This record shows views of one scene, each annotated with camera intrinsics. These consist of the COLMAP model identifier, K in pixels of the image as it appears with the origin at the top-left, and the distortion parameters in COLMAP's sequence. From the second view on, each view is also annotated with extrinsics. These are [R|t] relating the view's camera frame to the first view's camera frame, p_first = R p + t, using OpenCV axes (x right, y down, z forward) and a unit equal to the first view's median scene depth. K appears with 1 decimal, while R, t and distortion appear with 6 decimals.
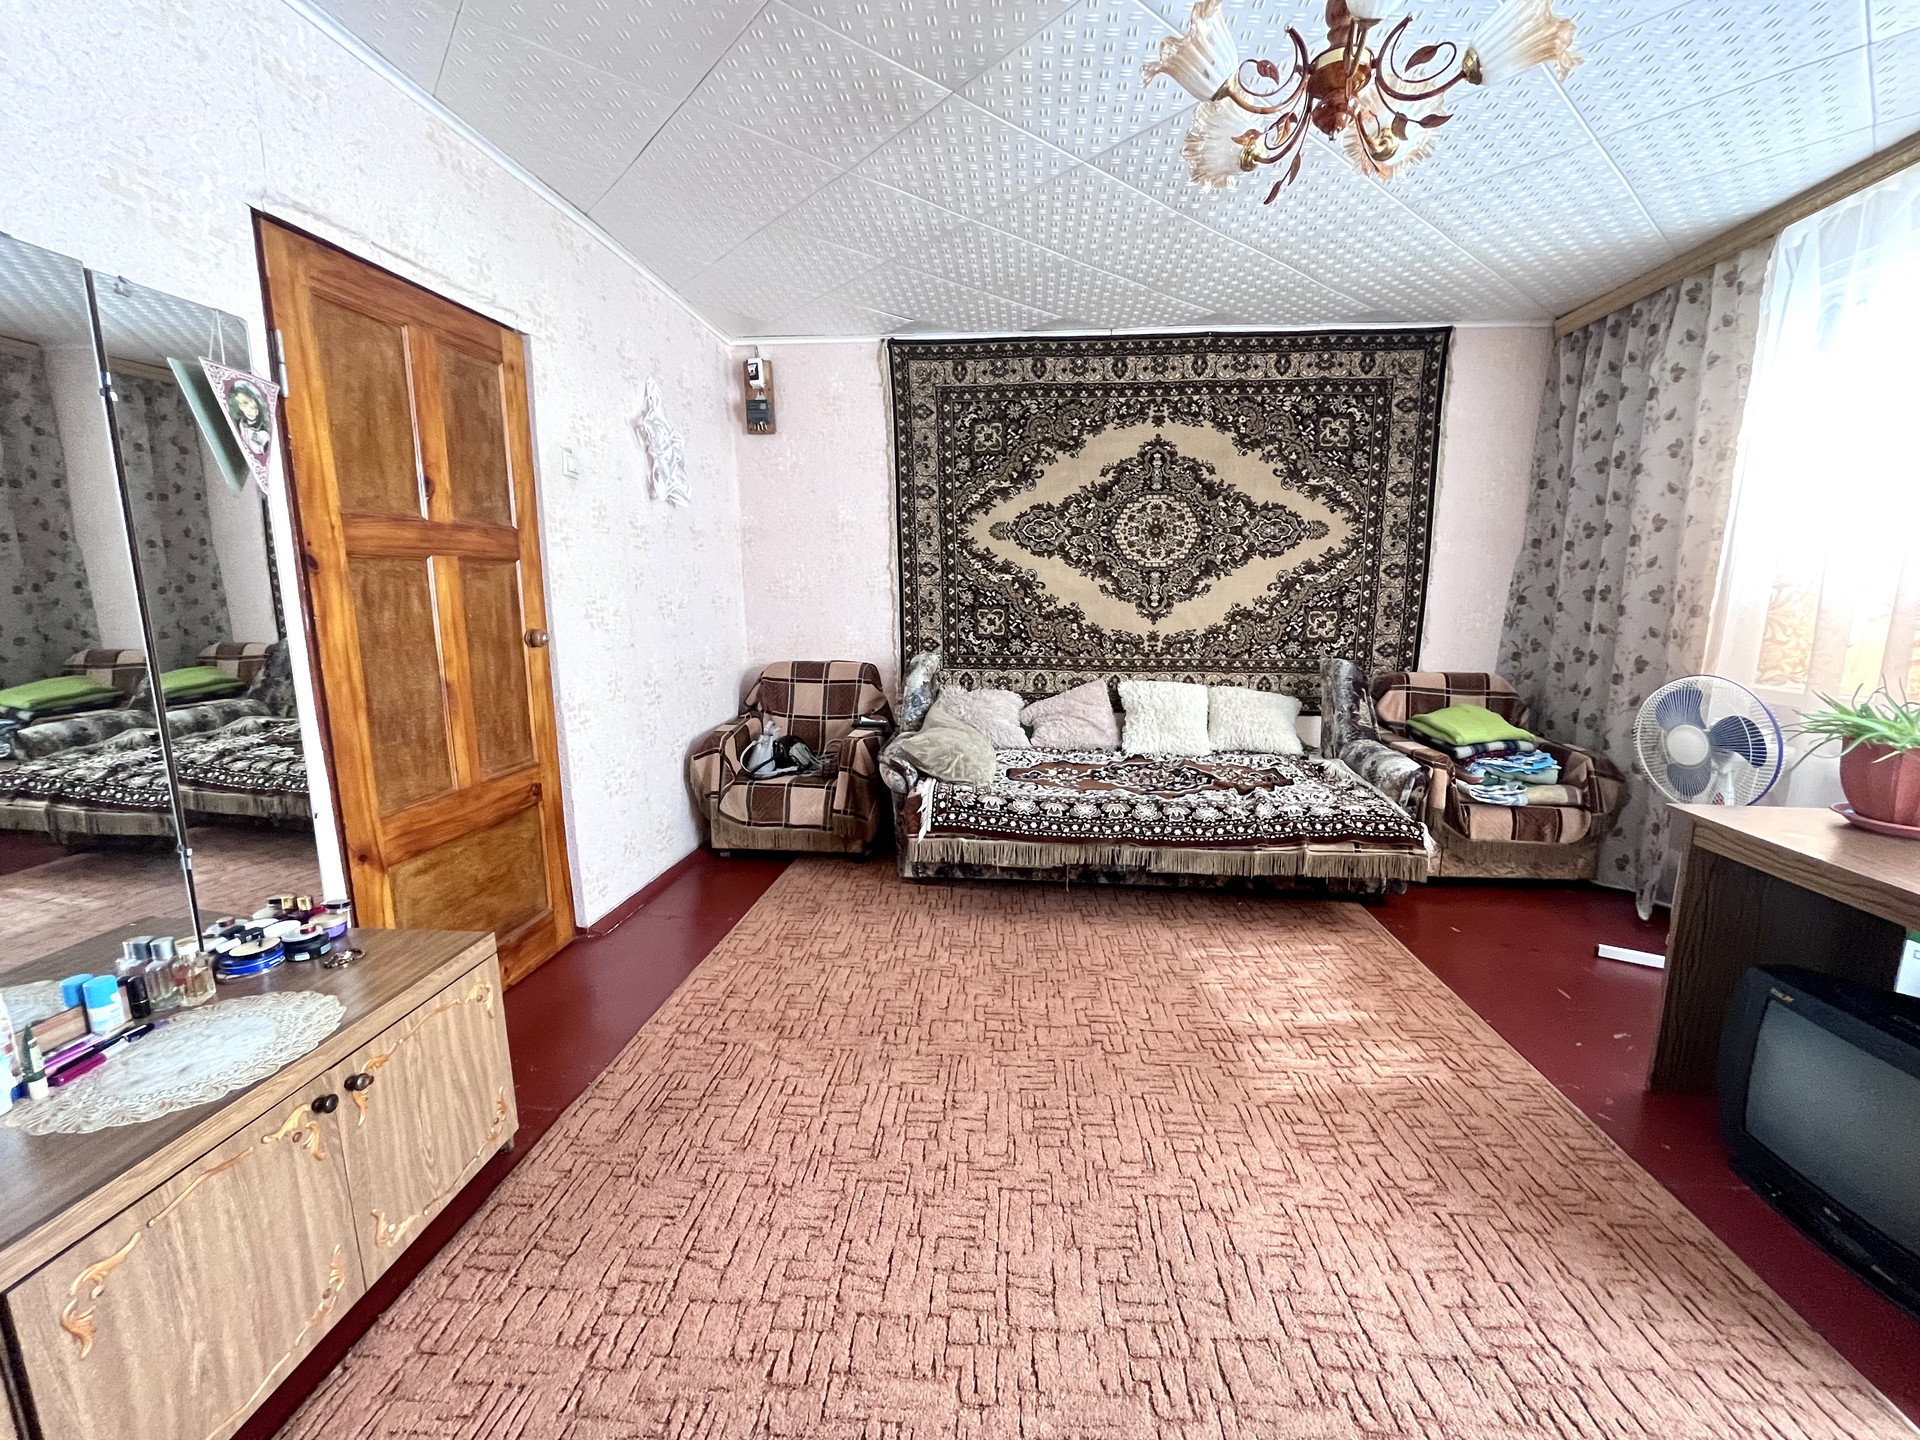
lens RADIAL K [[777.1, 0, 966.5], [0, 777.1, 717.6], [0, 0, 1]] dist [-0.003491, 0.000255]
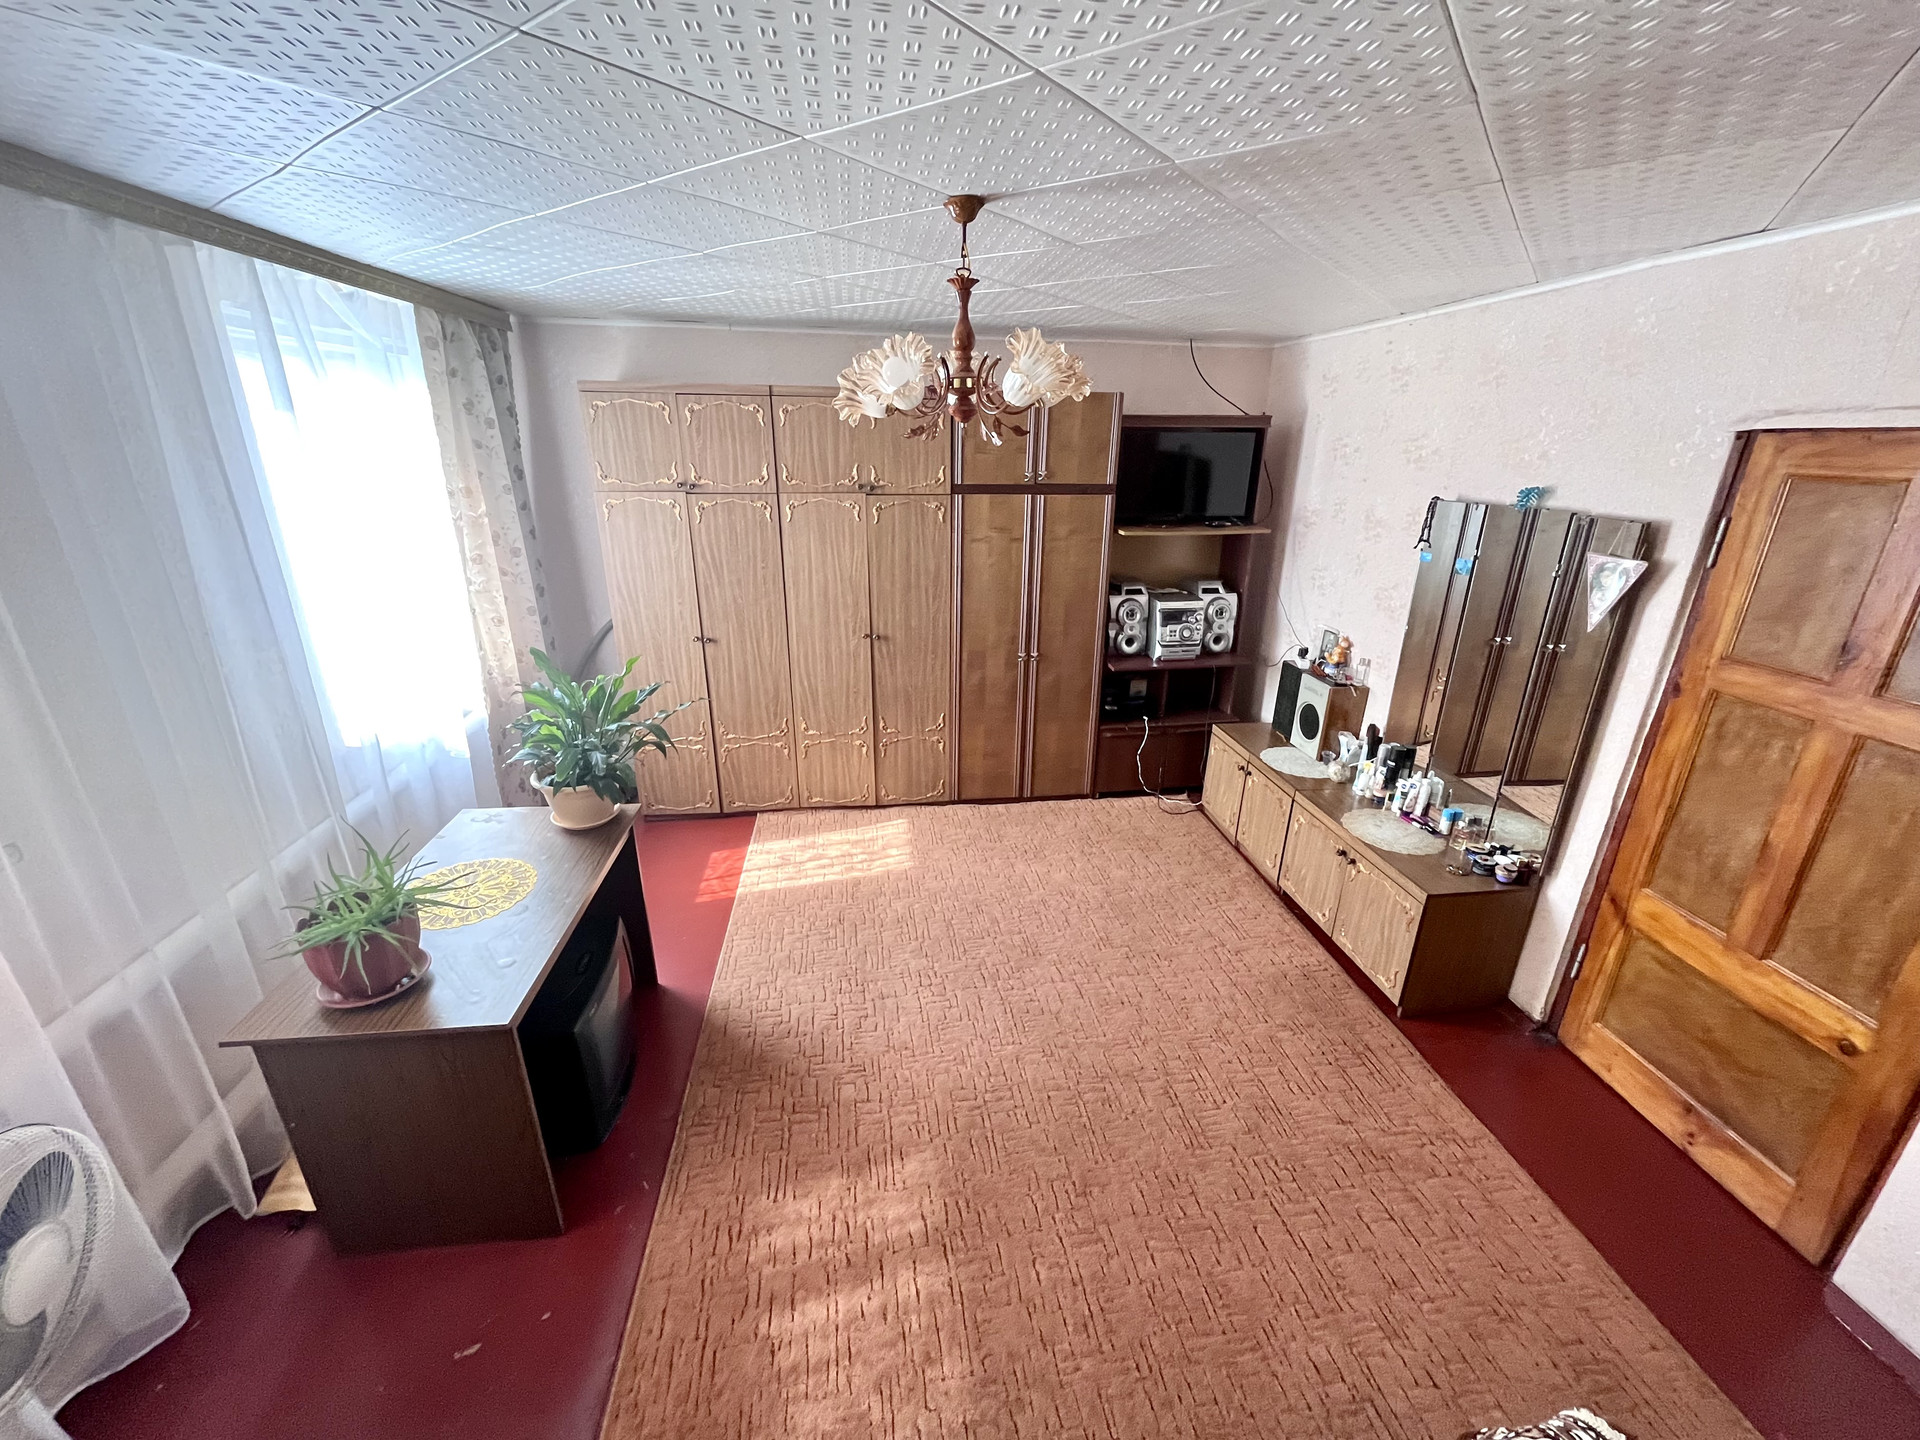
lens RADIAL K [[777.1, 0, 960.8], [0, 777.1, 719.2], [0, 0, 1]] dist [-0.003491, 0.000255]
pose [[-0.976807, 0.060894, -0.205280, 0.454902], [-0.048910, 0.869907, 0.490784, -0.553609], [0.208460, 0.489442, -0.846753, 1.412760]]
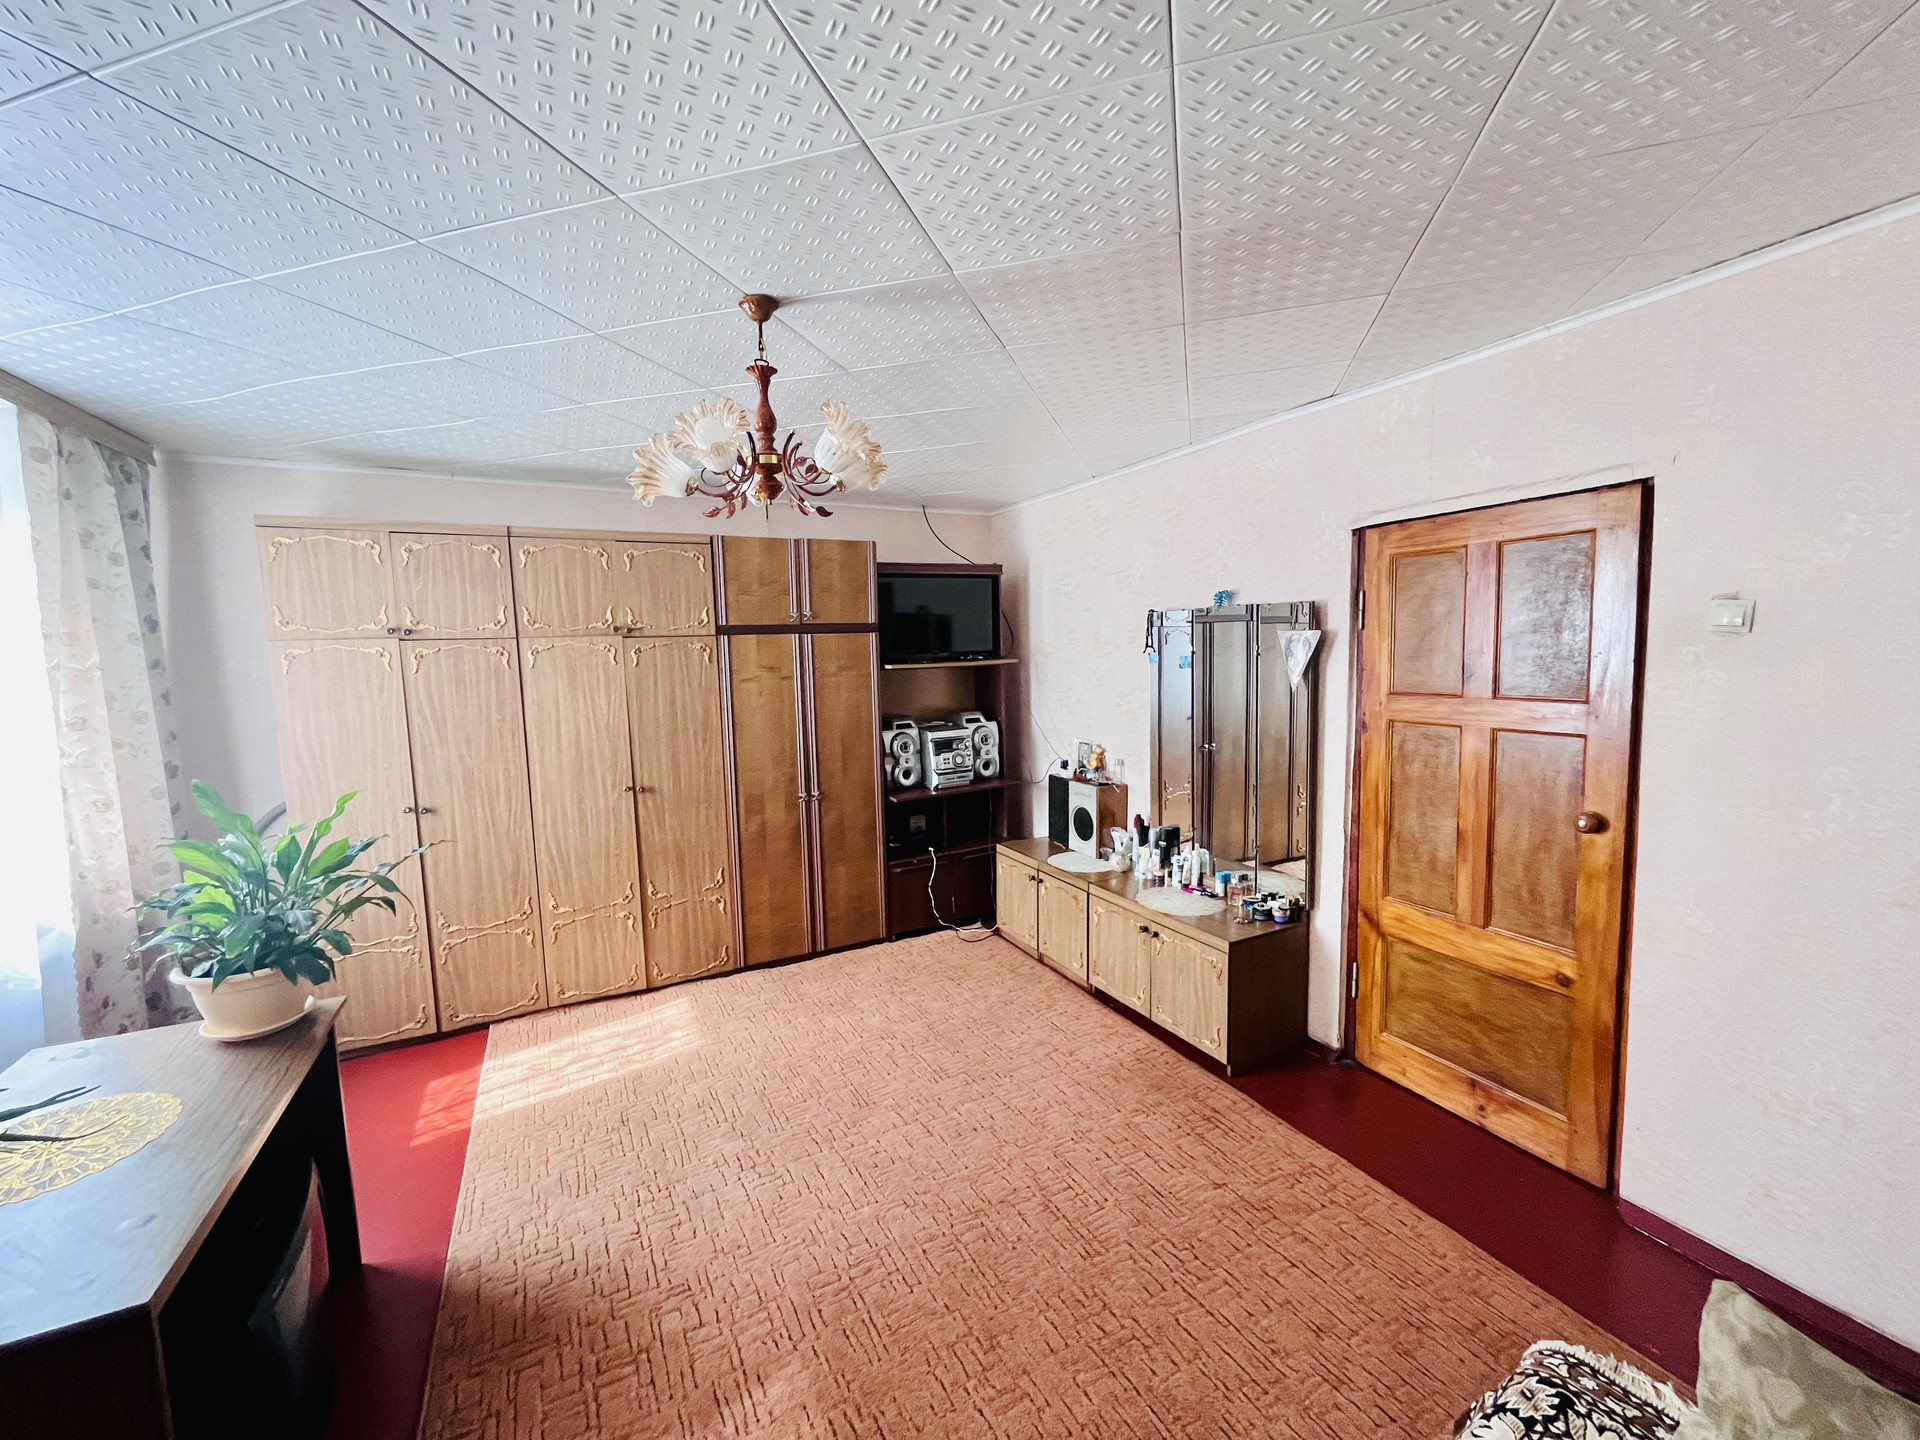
lens RADIAL K [[777.1, 0, 960.2], [0, 777.1, 719.0], [0, 0, 1]] dist [-0.003491, 0.000255]
pose [[-0.843235, 0.070601, -0.532888, 0.552353], [-0.066860, 0.969864, 0.234294, -0.403443], [0.533371, 0.233194, -0.813103, 1.403644]]
